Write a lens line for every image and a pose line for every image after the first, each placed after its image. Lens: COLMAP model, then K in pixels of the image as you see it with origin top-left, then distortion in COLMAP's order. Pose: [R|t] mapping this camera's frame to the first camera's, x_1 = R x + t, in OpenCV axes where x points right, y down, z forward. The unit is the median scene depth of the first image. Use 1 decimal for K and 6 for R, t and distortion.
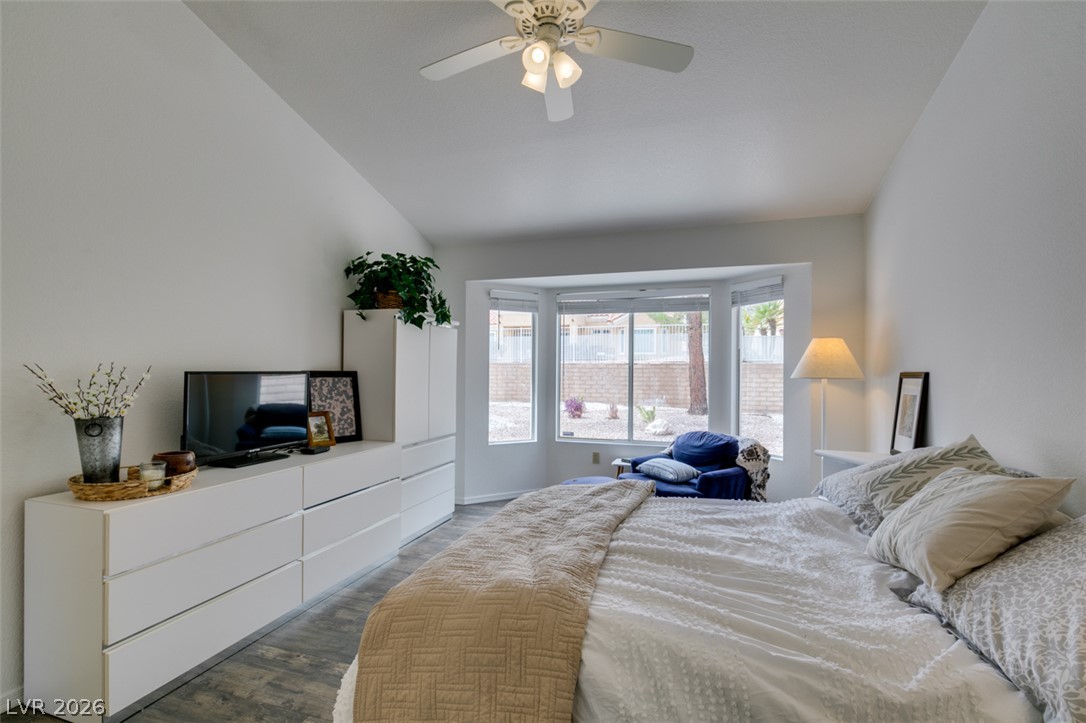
lens RADIAL K [[486.6, 0, 542.0], [0, 486.6, 367.4], [0, 0, 1]] dist [0.000955, -0.000548]
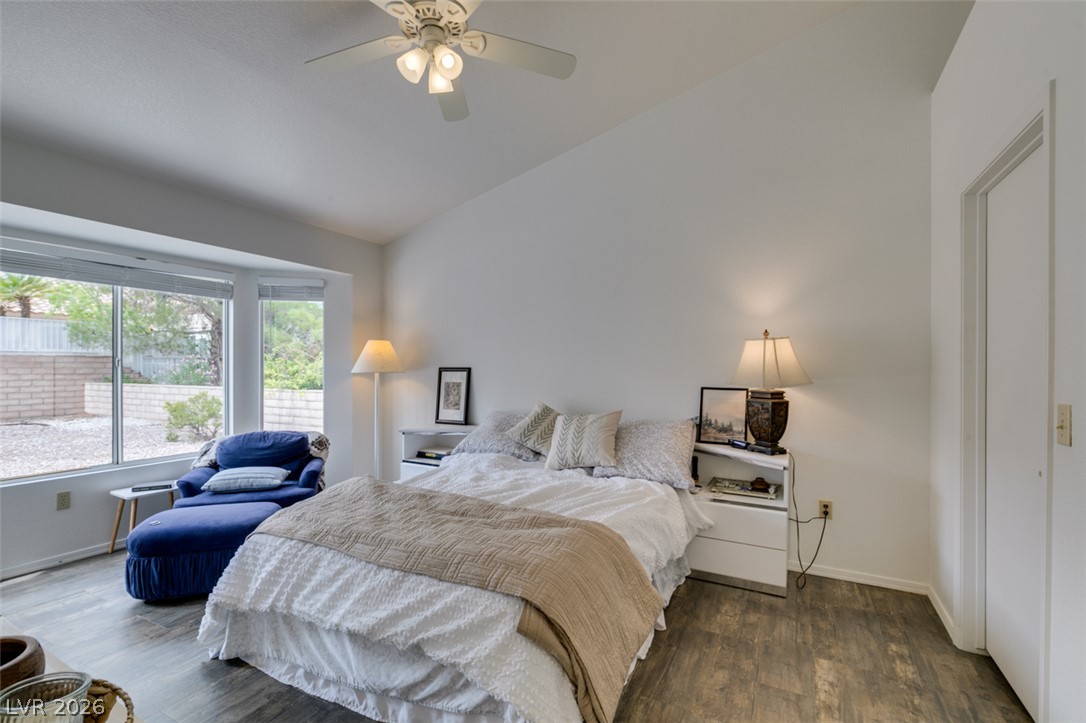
lens RADIAL K [[486.6, 0, 542.0], [0, 486.6, 367.4], [0, 0, 1]] dist [0.000955, -0.000548]
pose [[0.184929, -0.004792, 0.982740, -0.602304], [-0.008916, 0.999939, 0.006553, -0.002899], [-0.982711, -0.009974, 0.184875, 0.376627]]
